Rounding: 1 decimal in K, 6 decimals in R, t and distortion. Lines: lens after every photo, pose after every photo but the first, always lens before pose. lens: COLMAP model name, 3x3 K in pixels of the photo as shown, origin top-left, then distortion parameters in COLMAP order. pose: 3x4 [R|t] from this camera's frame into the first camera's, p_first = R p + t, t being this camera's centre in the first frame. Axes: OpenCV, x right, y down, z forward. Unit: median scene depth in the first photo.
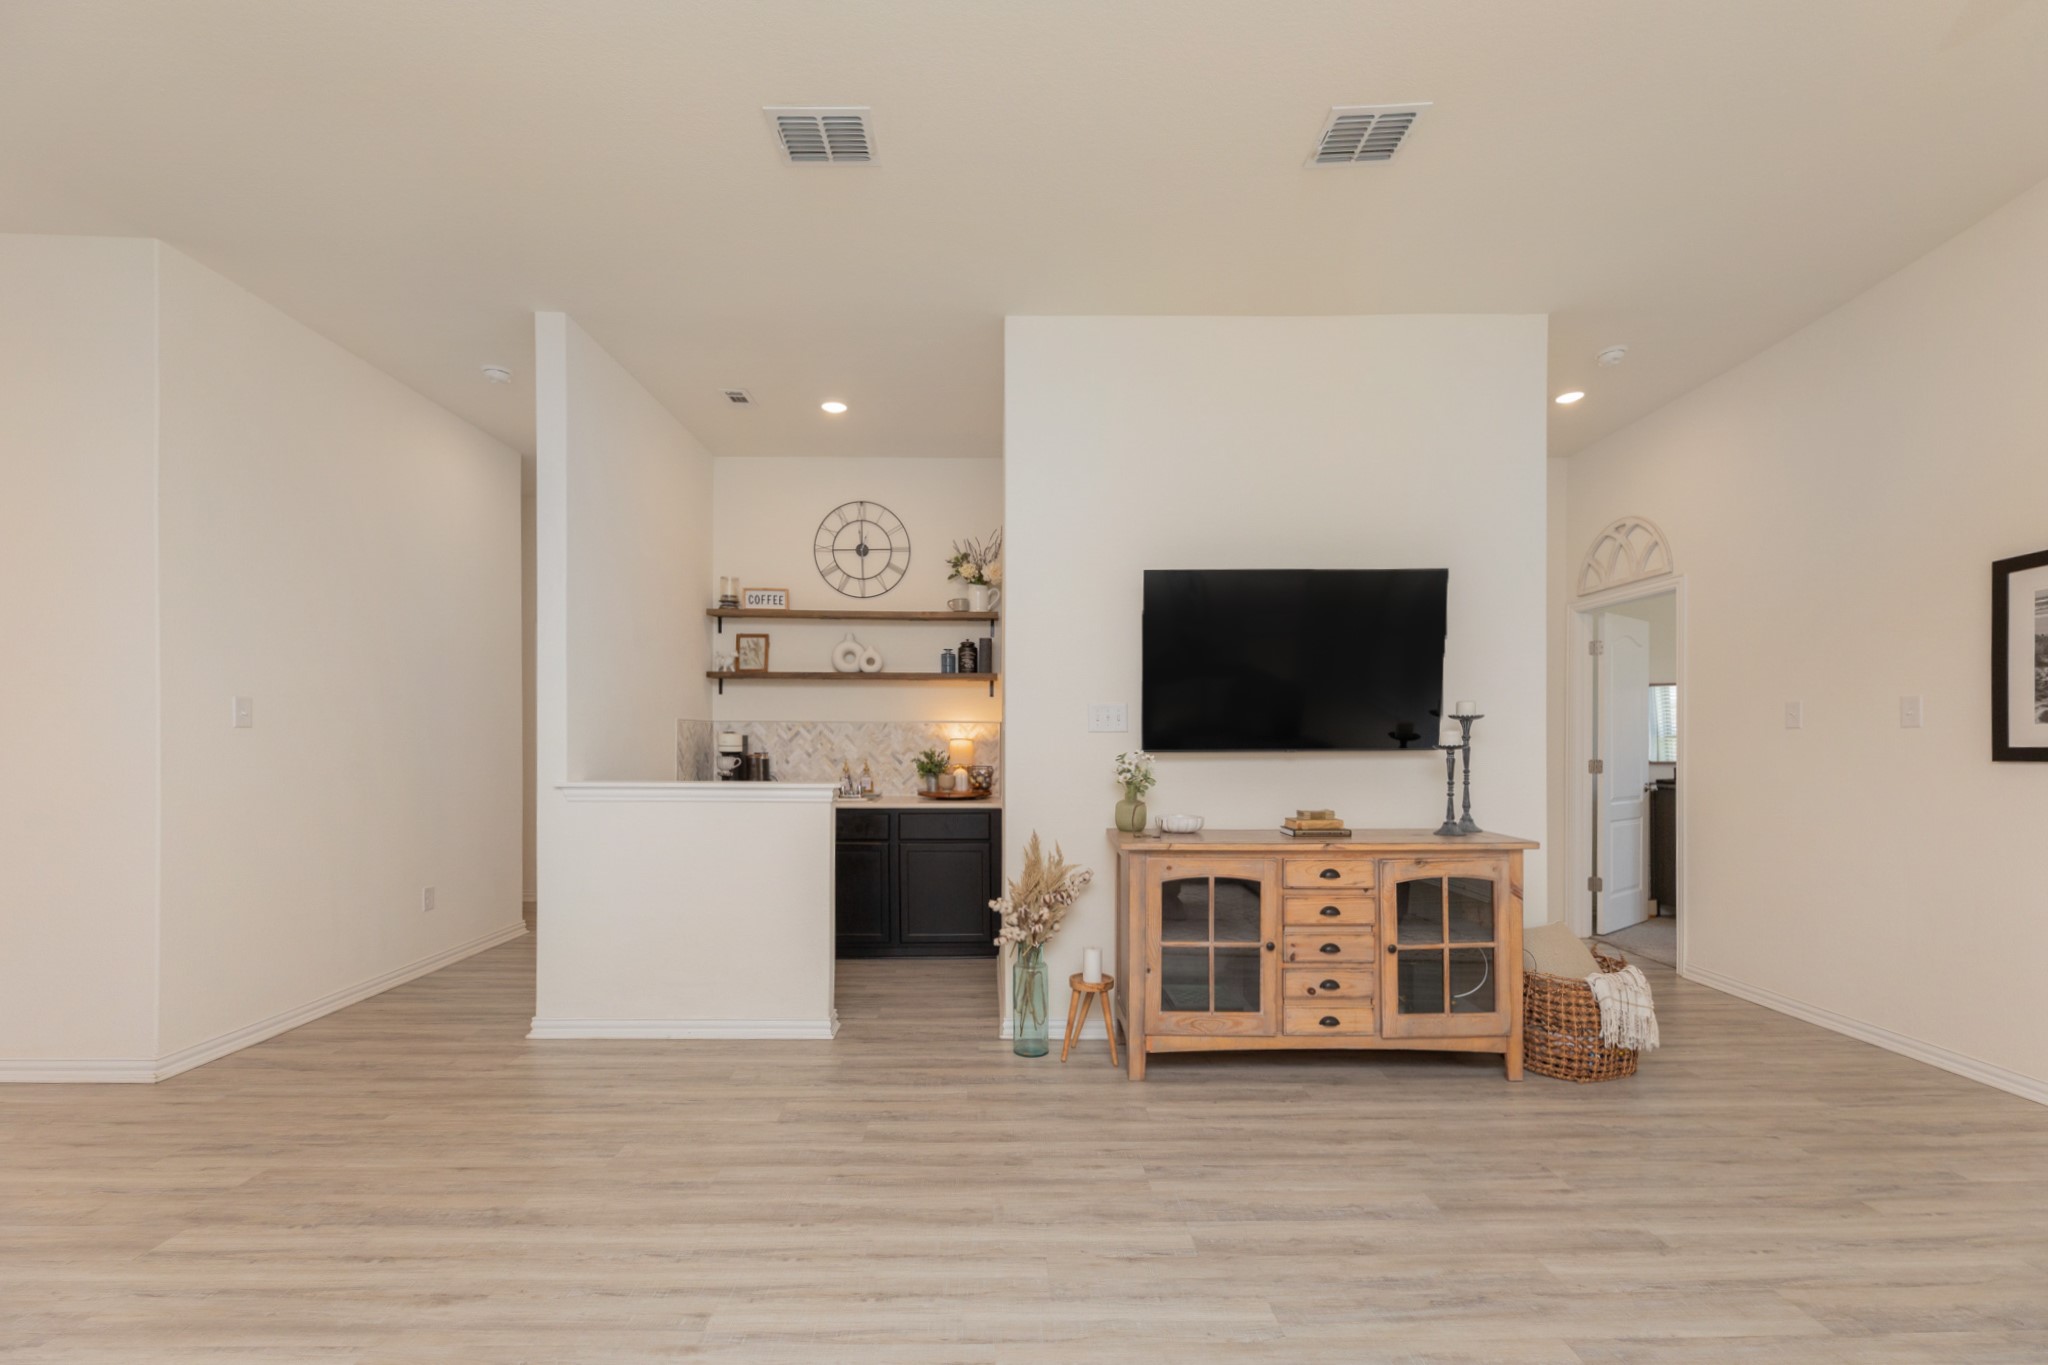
lens RADIAL K [[869.9, 0, 1001.1], [0, 869.9, 756.1], [0, 0, 1]] dist [-0.015506, -0.001090]
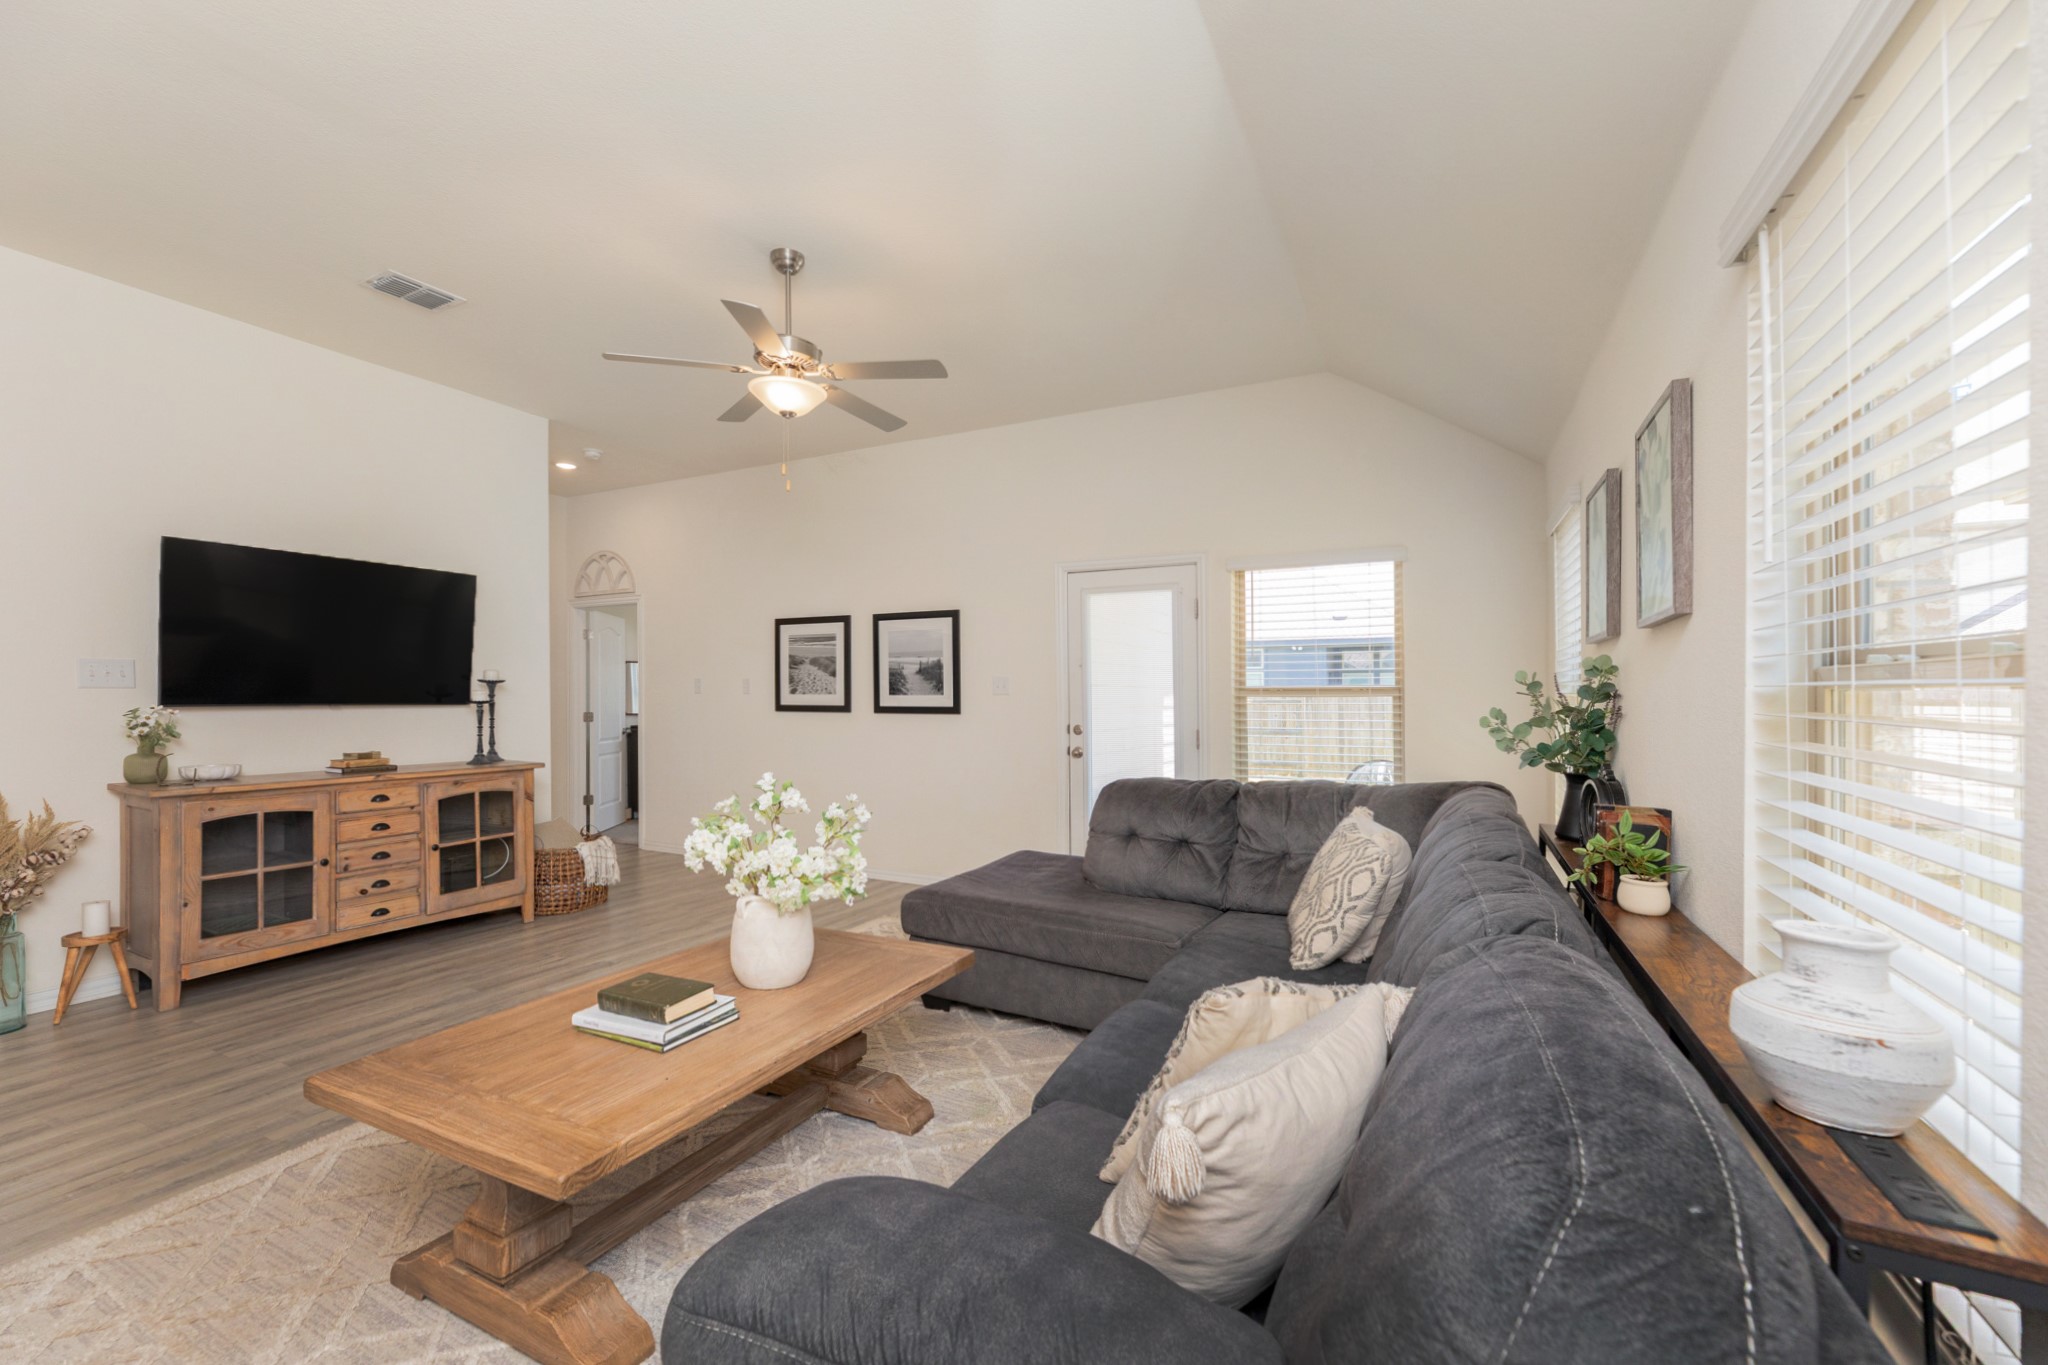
lens RADIAL K [[811.2, 0, 1044.0], [0, 811.2, 683.2], [0, 0, 1]] dist [0.009219, -0.003871]
pose [[0.458025, 0.015296, 0.888808, -0.253101], [0.026434, 0.999175, -0.030818, 0.026989], [-0.888546, 0.037610, 0.457243, -0.448258]]
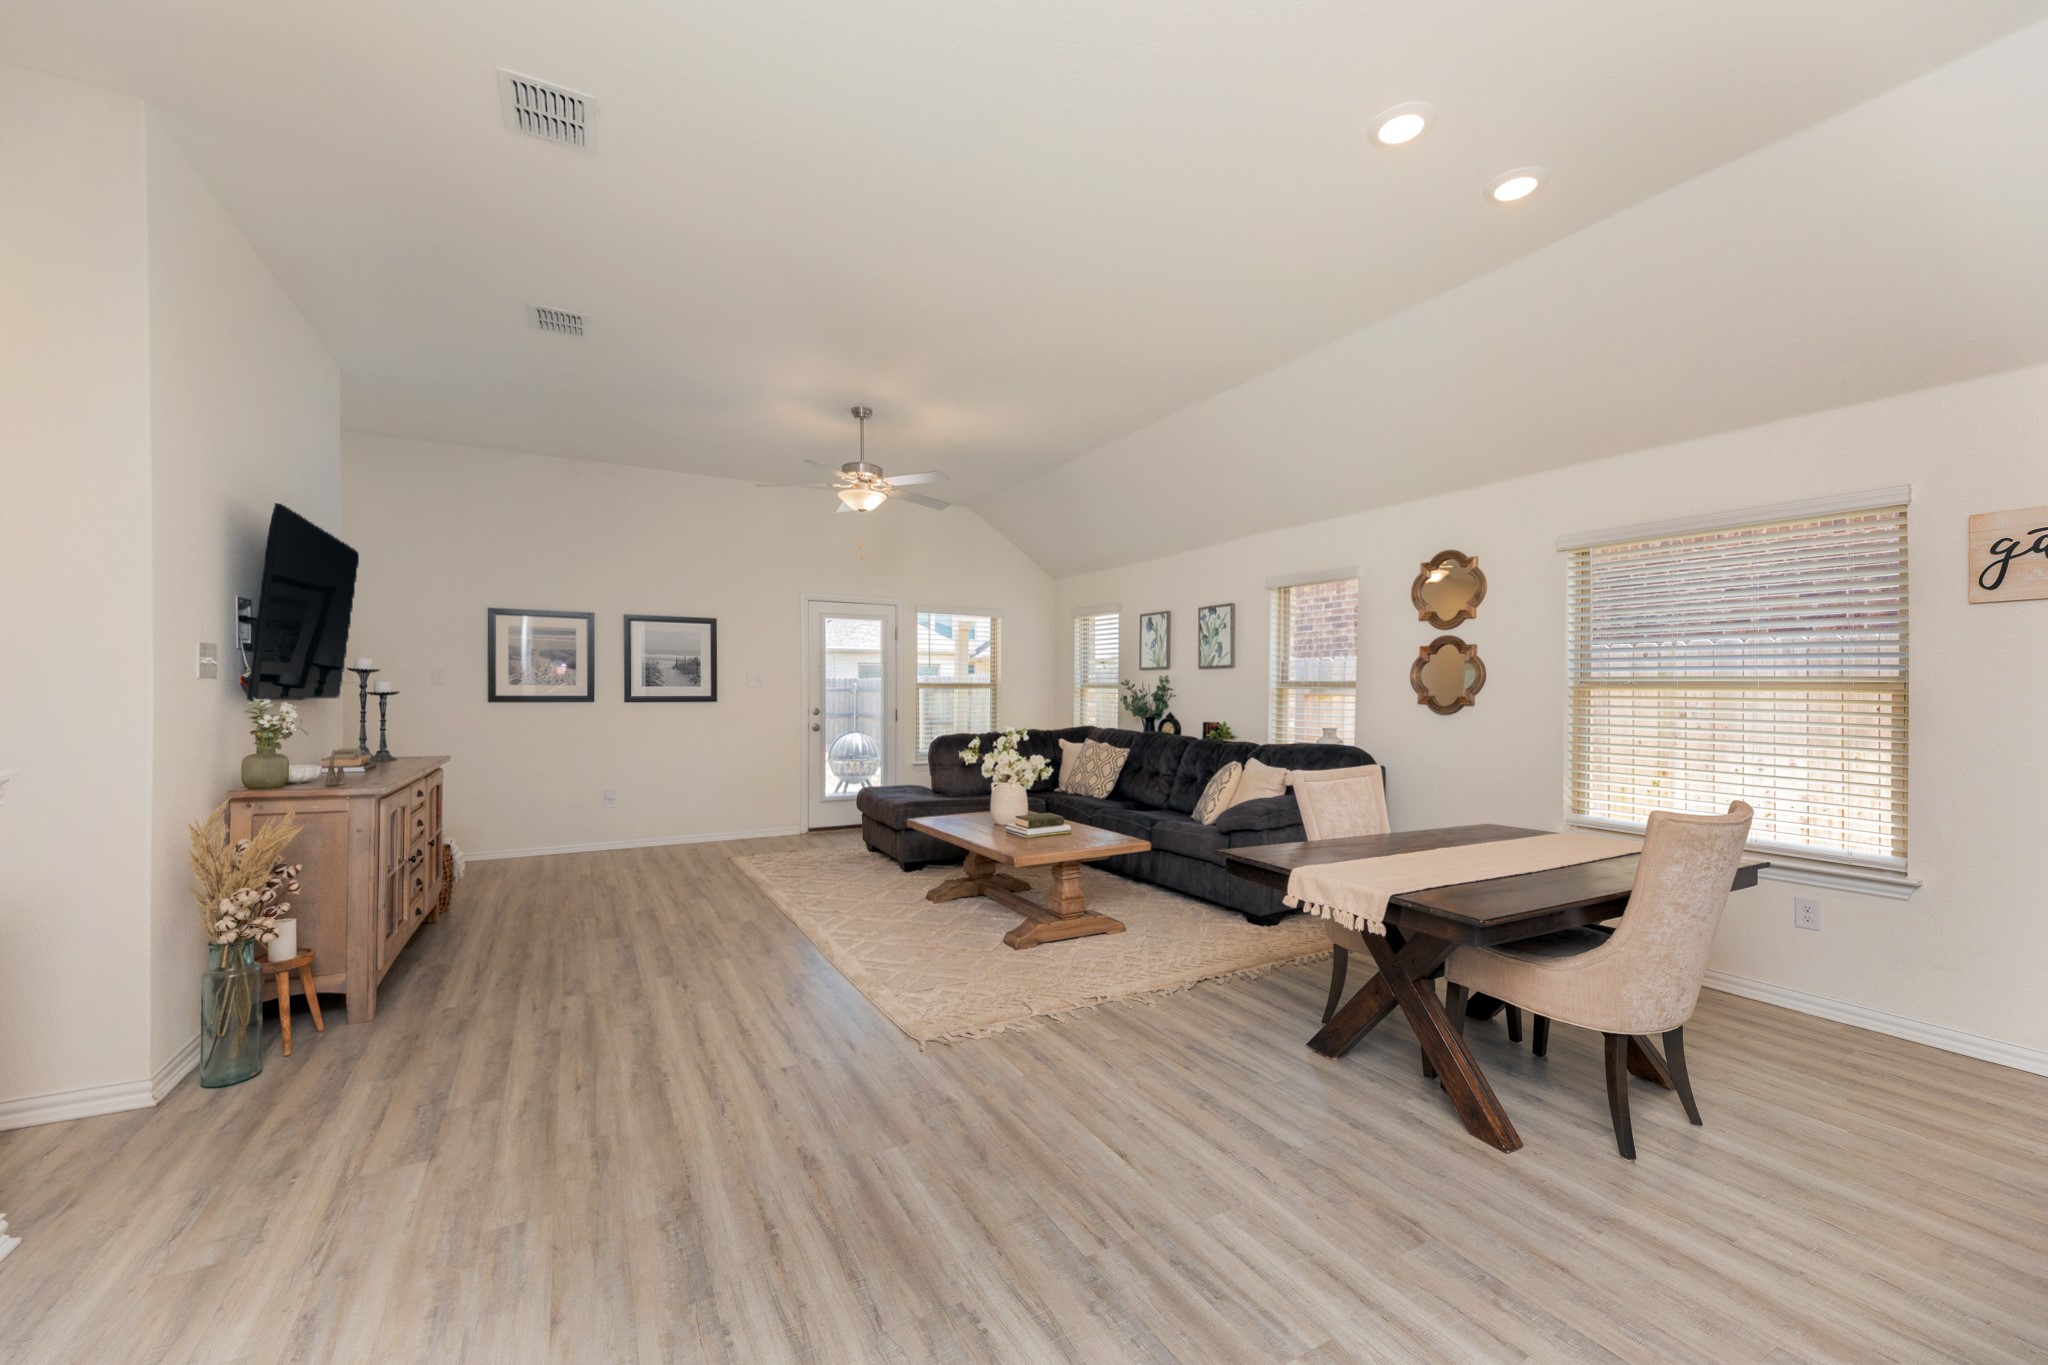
lens RADIAL K [[811.2, 0, 1026.6], [0, 811.2, 673.1], [0, 0, 1]] dist [0.009219, -0.003871]
pose [[-0.482334, 0.015207, 0.875855, -1.059168], [0.024022, 0.999703, -0.004128, -0.012007], [-0.875658, 0.019049, -0.482556, 0.775326]]
